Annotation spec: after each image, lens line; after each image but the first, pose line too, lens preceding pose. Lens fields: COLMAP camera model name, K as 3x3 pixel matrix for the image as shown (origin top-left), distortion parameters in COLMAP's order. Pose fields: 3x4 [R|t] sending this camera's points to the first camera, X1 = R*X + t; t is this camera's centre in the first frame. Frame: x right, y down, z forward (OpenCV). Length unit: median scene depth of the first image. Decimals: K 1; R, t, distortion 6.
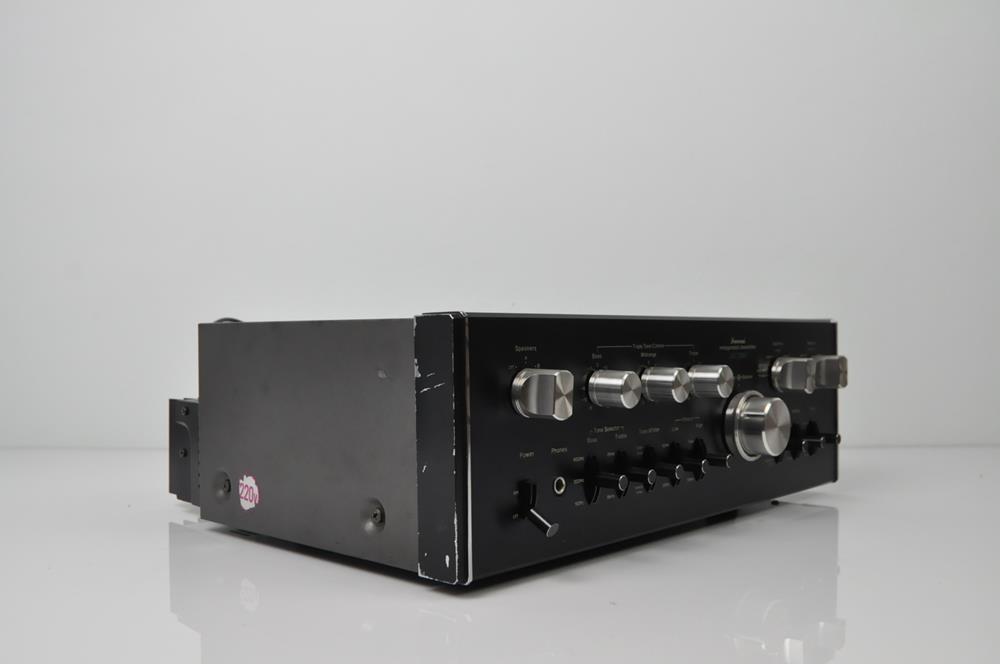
lens RADIAL K [[991.6, 0, 500.7], [0, 991.6, 329.7], [0, 0, 1]] dist [0.020188, 0.000000]
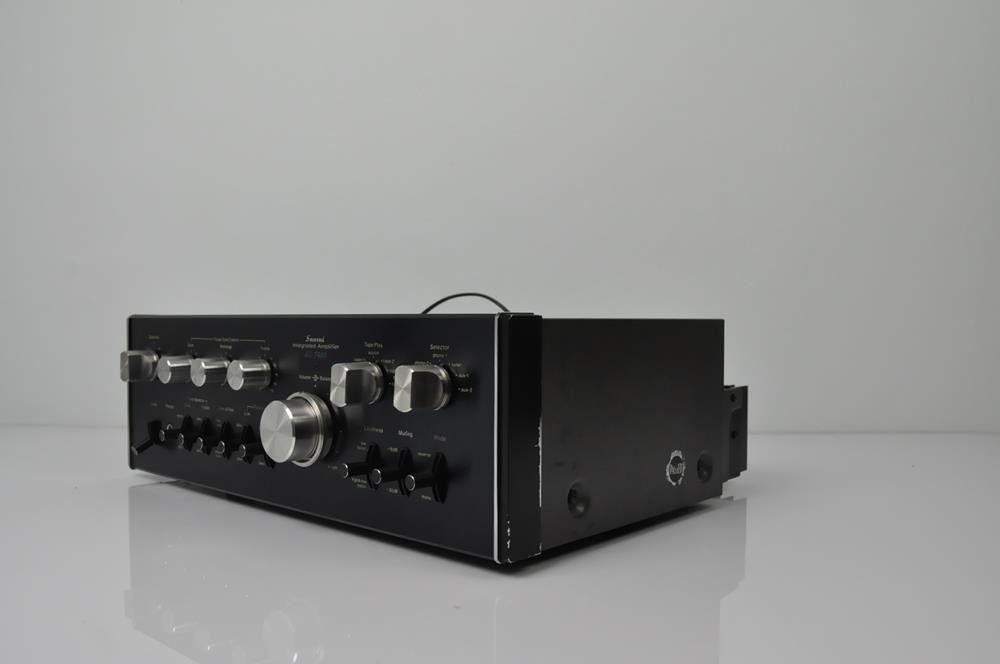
lens RADIAL K [[884.3, 0, 498.4], [0, 884.3, 334.2], [0, 0, 1]] dist [-0.090523, 0.038920]
pose [[0.012081, 0.012438, -0.999850, 1.203108], [-0.006322, 0.999904, 0.012362, -0.005503], [0.999907, 0.006171, 0.012158, 1.294223]]
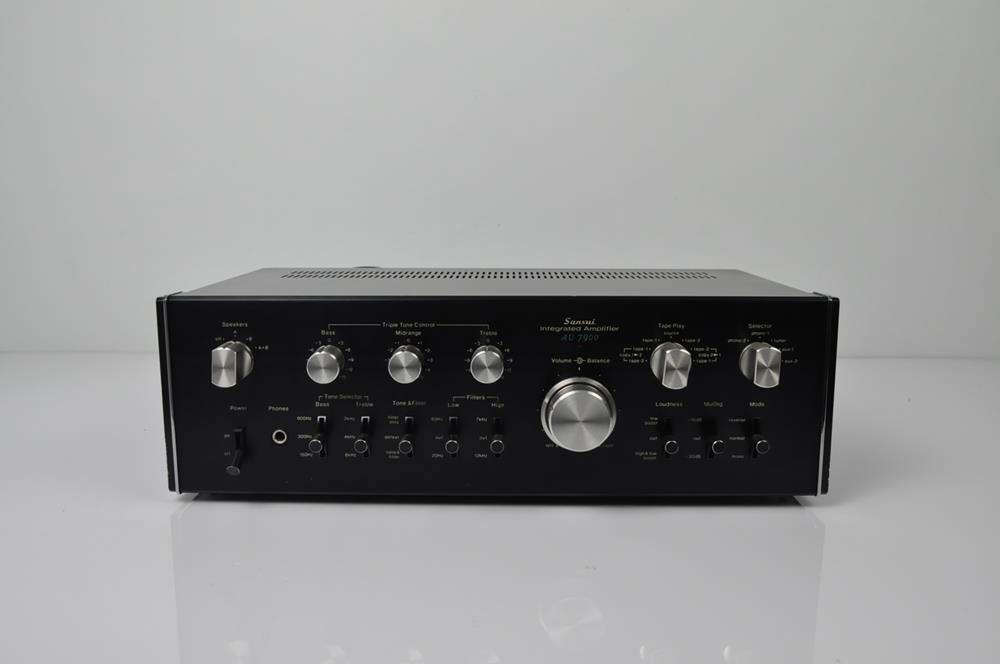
lens RADIAL K [[884.3, 0, 499.8], [0, 884.3, 334.5], [0, 0, 1]] dist [-0.090523, 0.038920]
pose [[0.662047, 0.125508, -0.738879, 0.888757], [0.001367, 0.985674, 0.168653, -0.128739], [0.749462, -0.112666, 0.652391, 0.451238]]
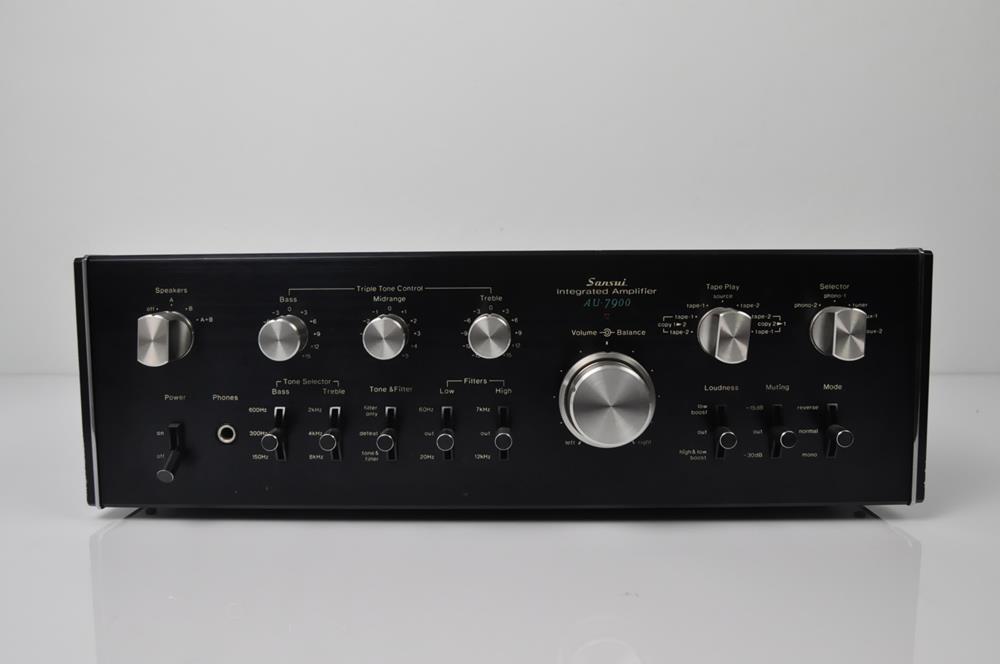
lens RADIAL K [[884.3, 0, 500.9], [0, 884.3, 327.5], [0, 0, 1]] dist [-0.090523, 0.038920]
pose [[0.661867, 0.071057, -0.746246, 0.749087], [0.008463, 0.994725, 0.102223, -0.025305], [0.749573, -0.073974, 0.657775, 0.570022]]
